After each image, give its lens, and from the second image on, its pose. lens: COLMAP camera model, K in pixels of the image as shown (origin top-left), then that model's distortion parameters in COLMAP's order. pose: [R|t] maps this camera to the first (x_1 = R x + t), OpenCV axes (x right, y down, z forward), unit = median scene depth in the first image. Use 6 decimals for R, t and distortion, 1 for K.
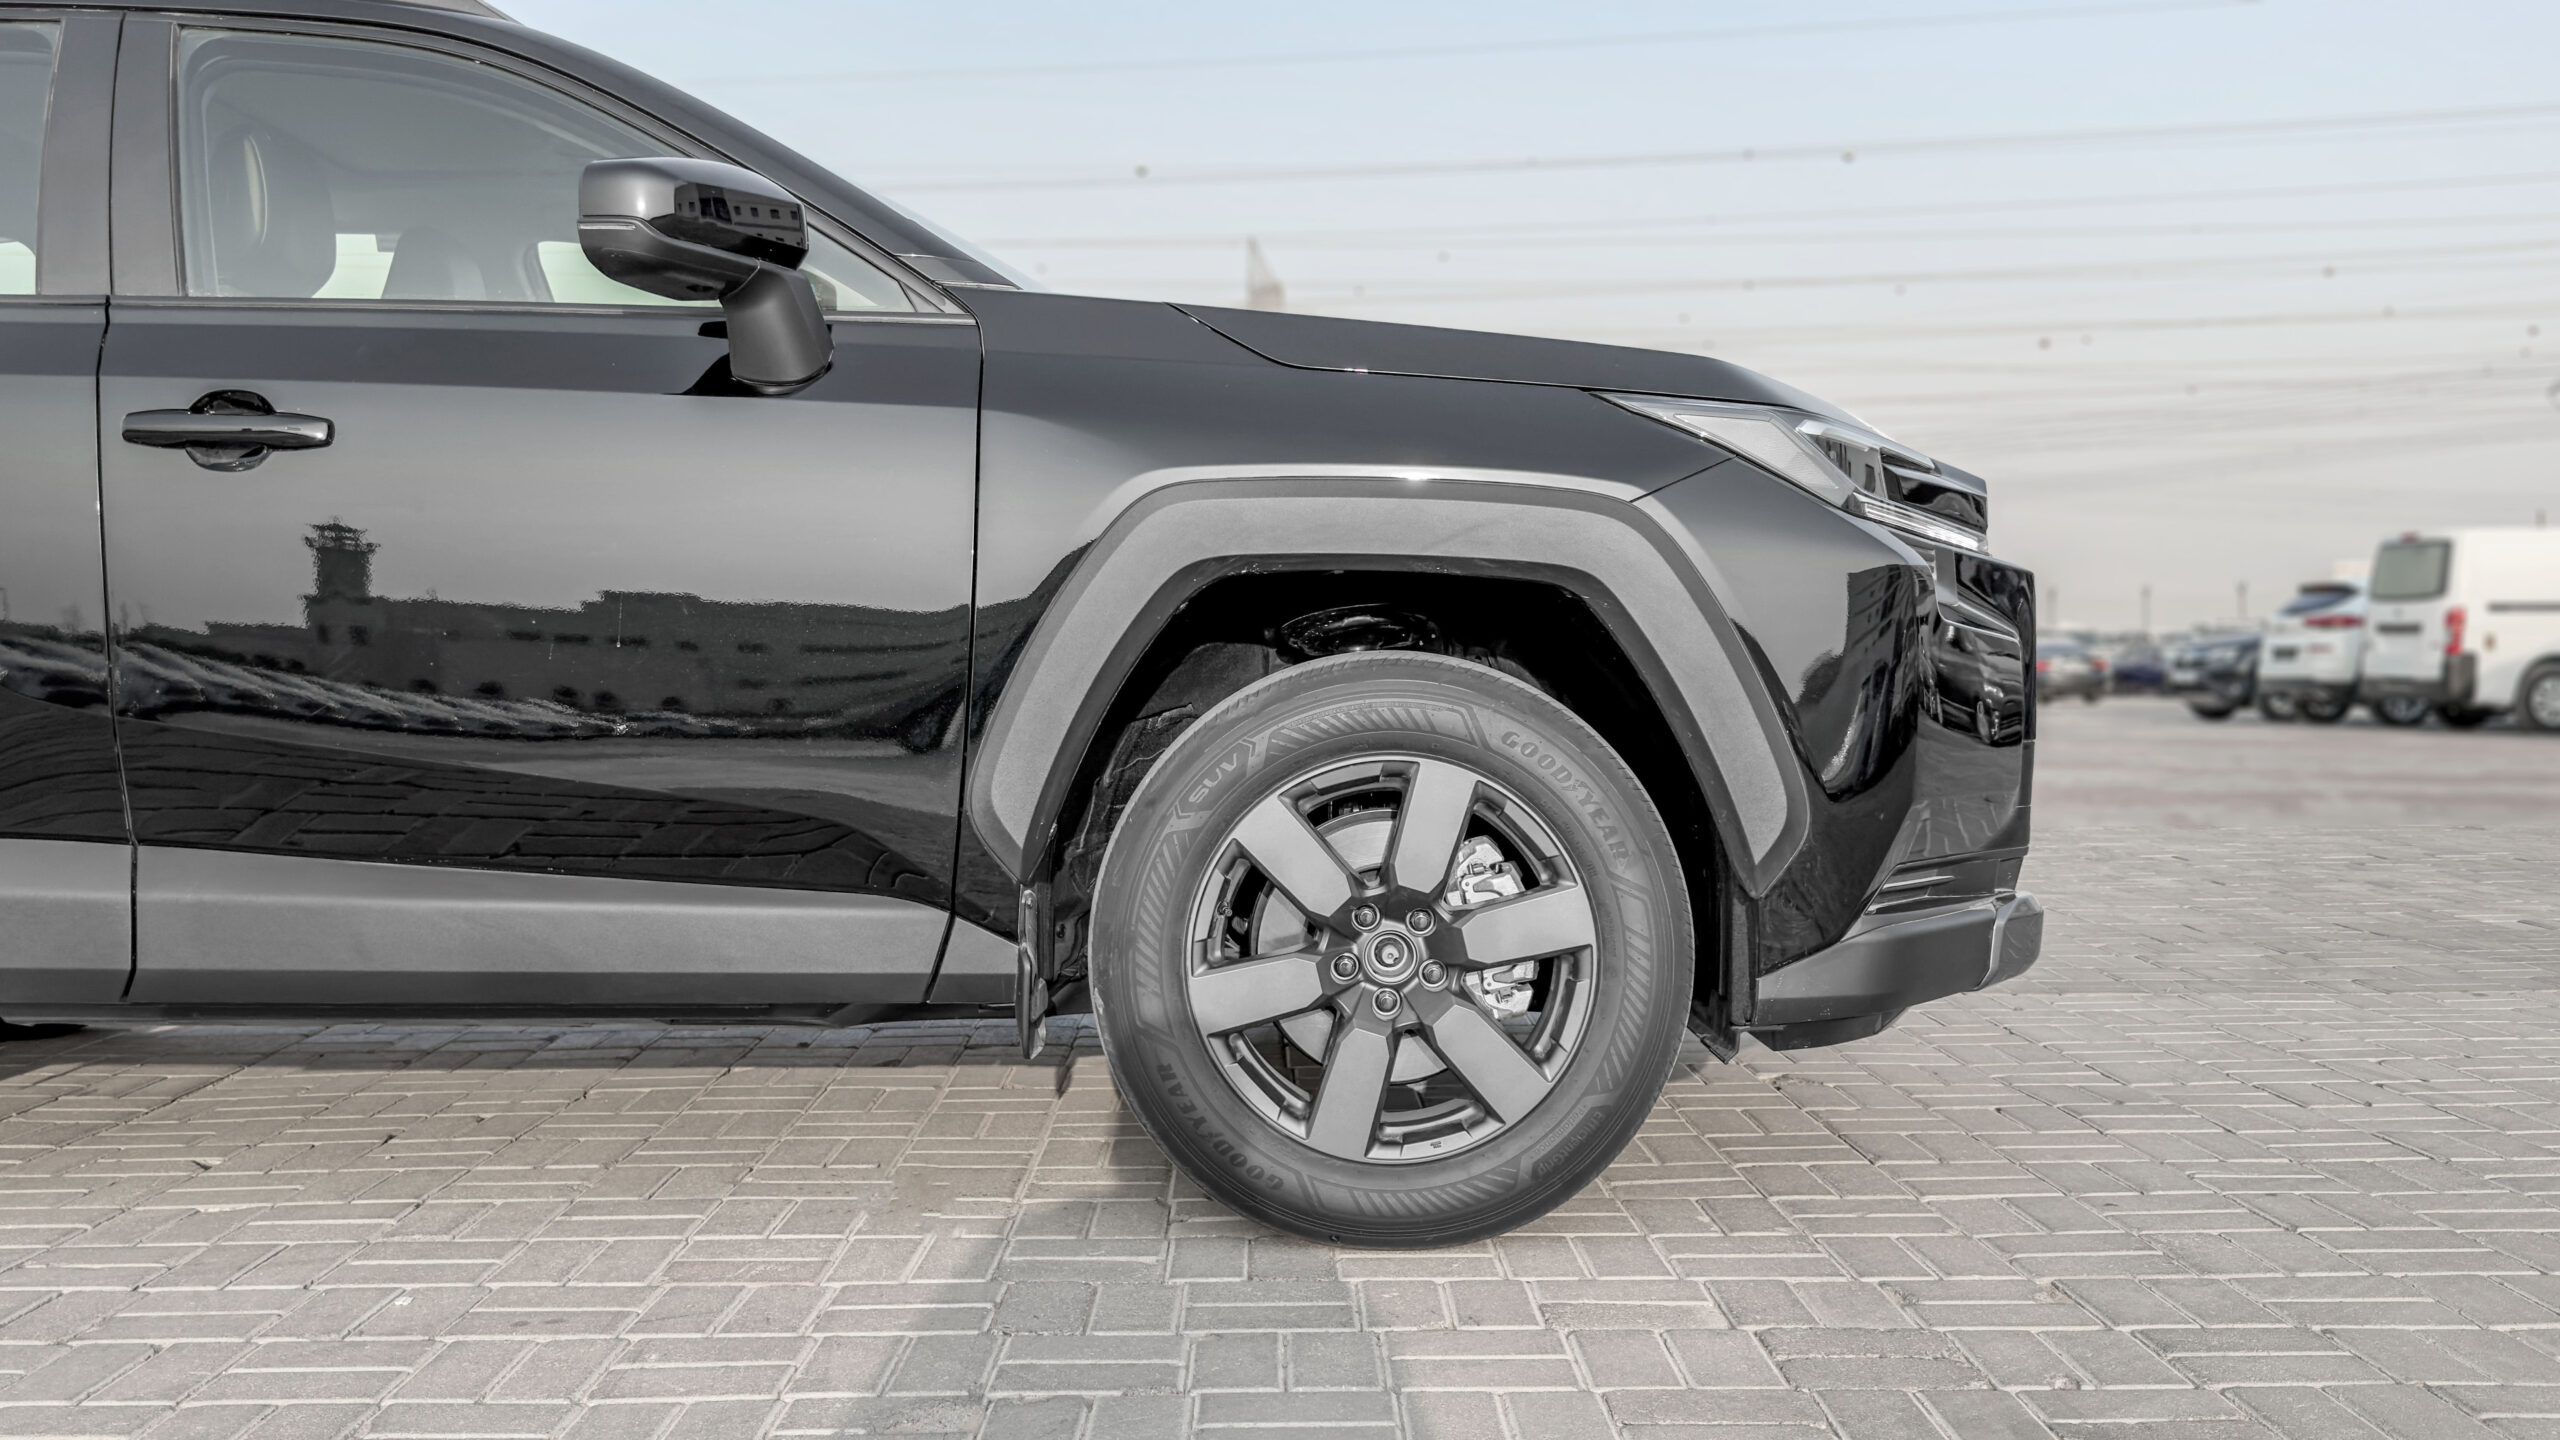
lens RADIAL K [[2591.8, 0, 1280.0], [0, 2591.8, 720.0], [0, 0, 1]] dist [-0.000683, -0.008347]
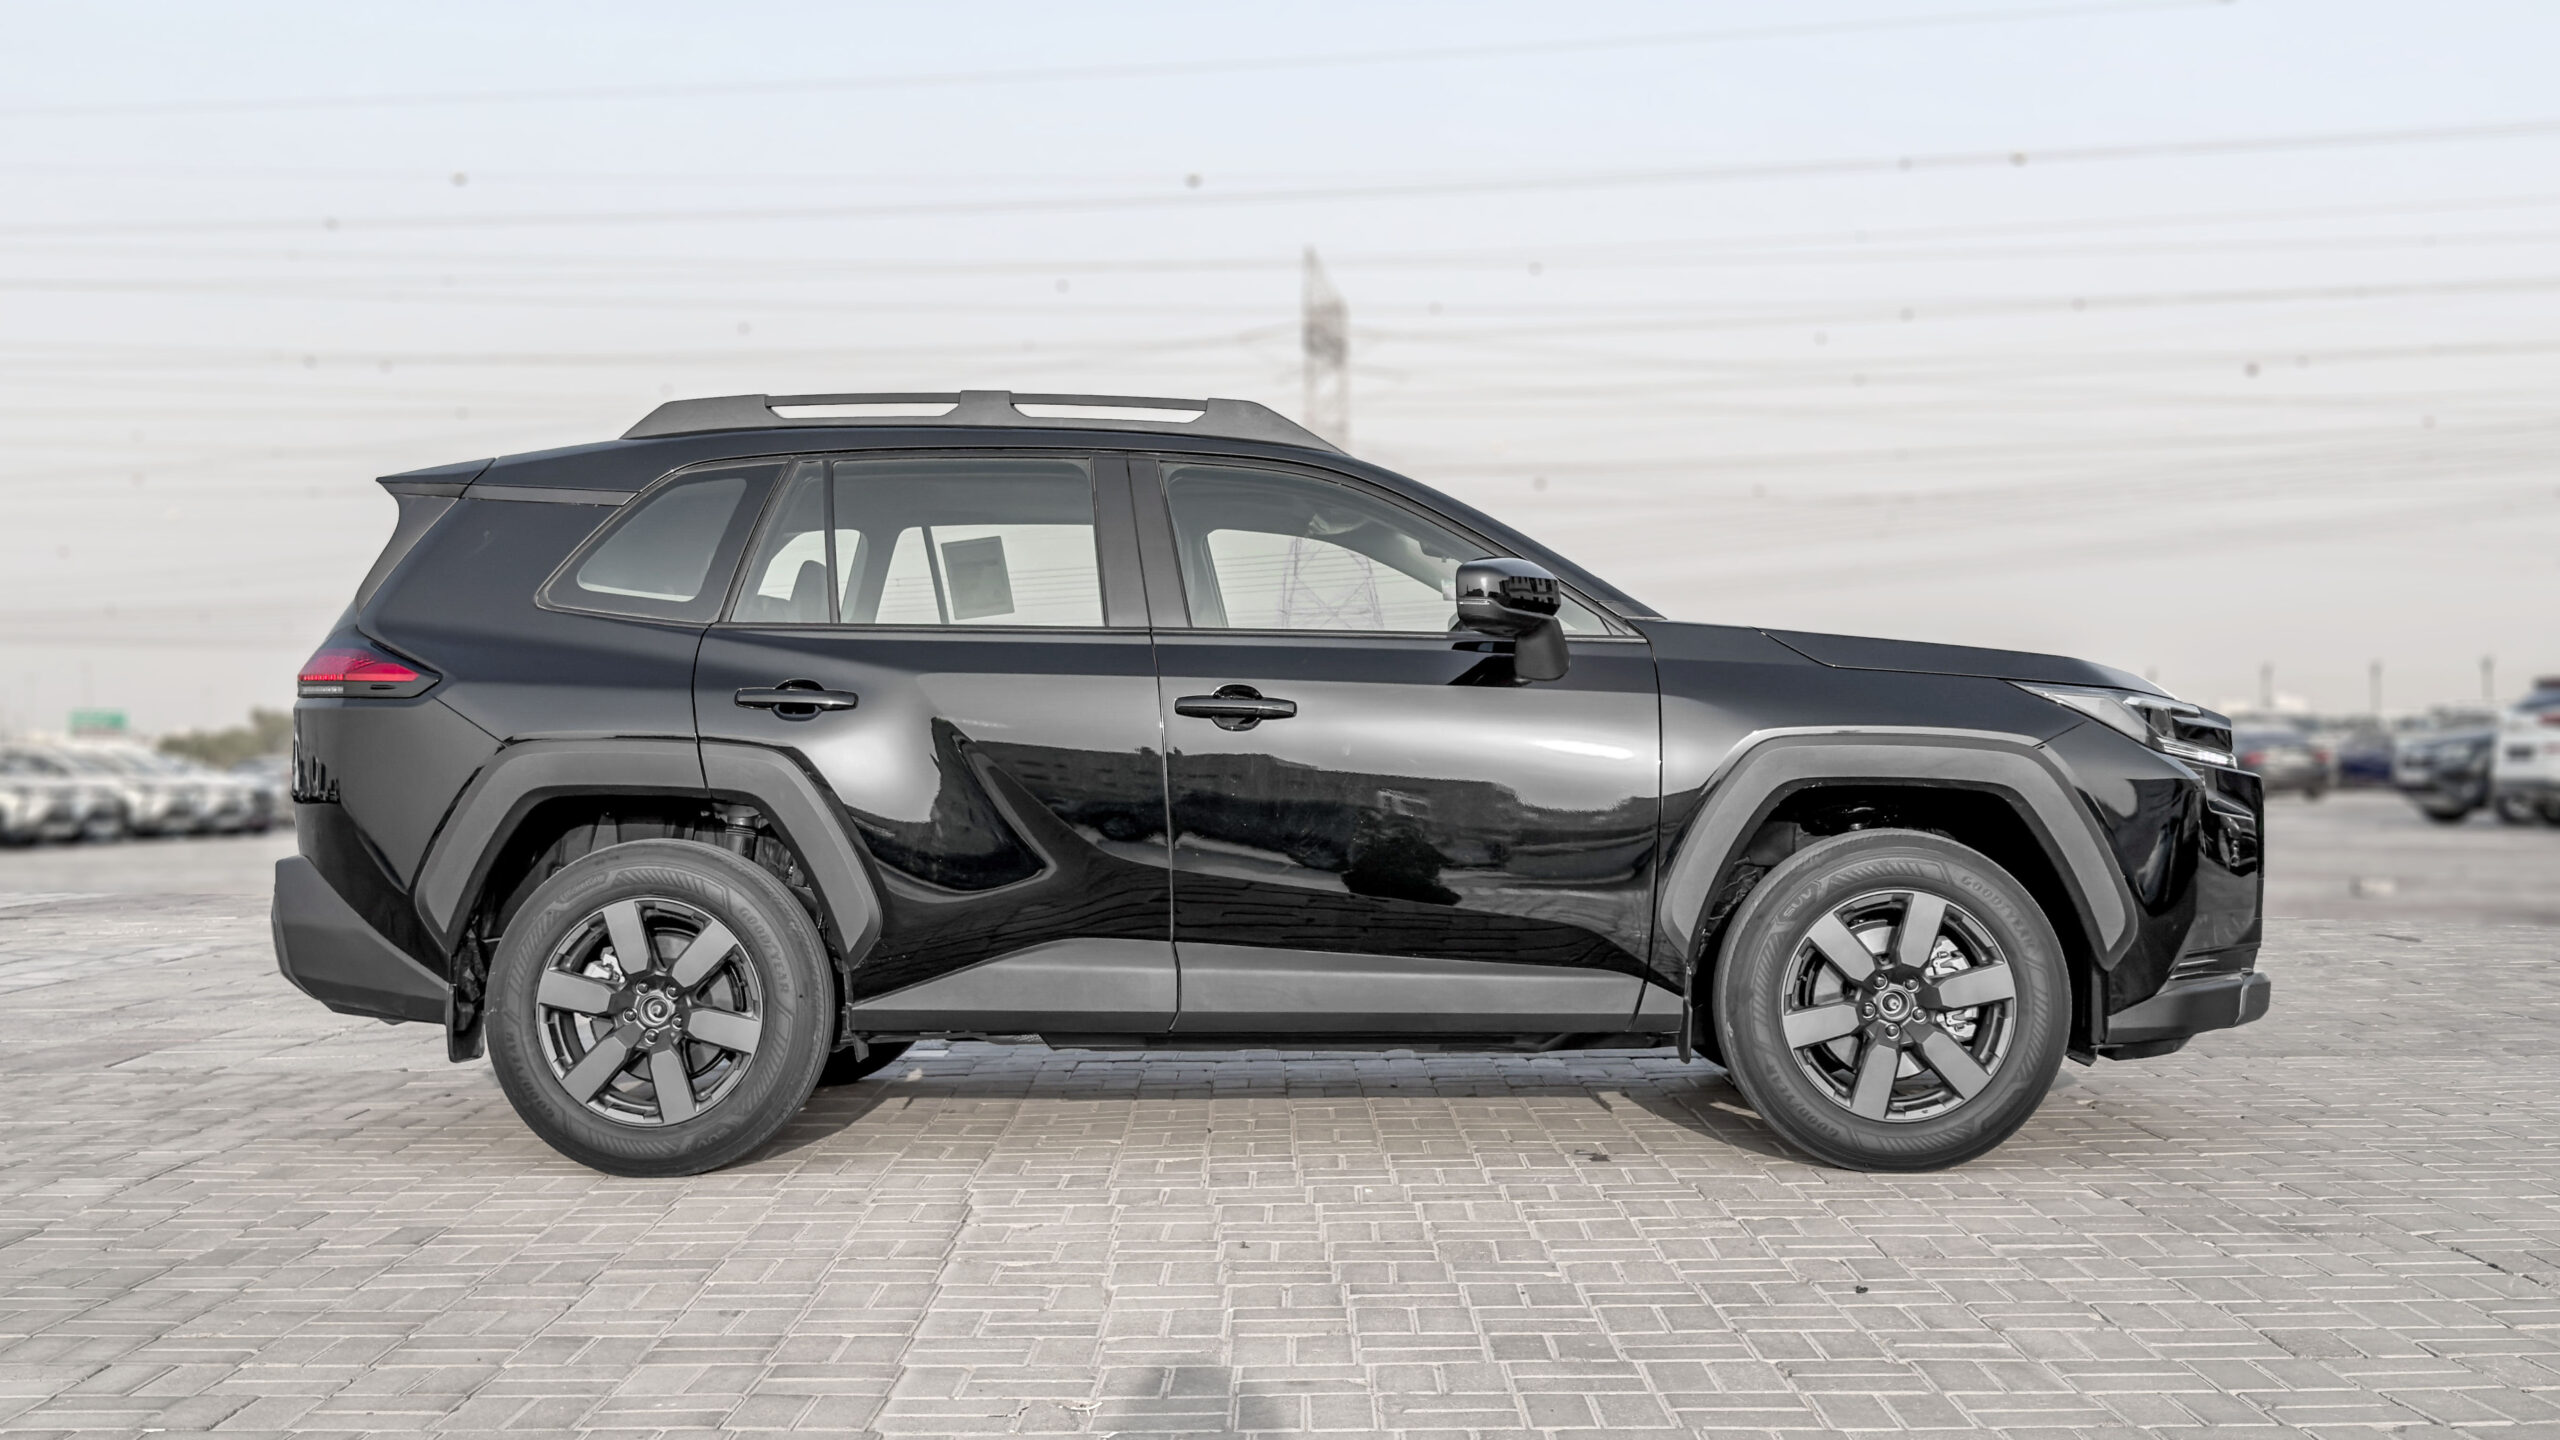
lens RADIAL K [[2987.3, 0, 1284.4], [0, 2987.3, 710.0], [0, 0, 1]] dist [0.042458, -0.155755]
pose [[0.999618, -0.003644, -0.027413, -0.314469], [0.002644, 0.999333, -0.036424, -0.035341], [0.027527, 0.036337, 0.998960, -1.041986]]
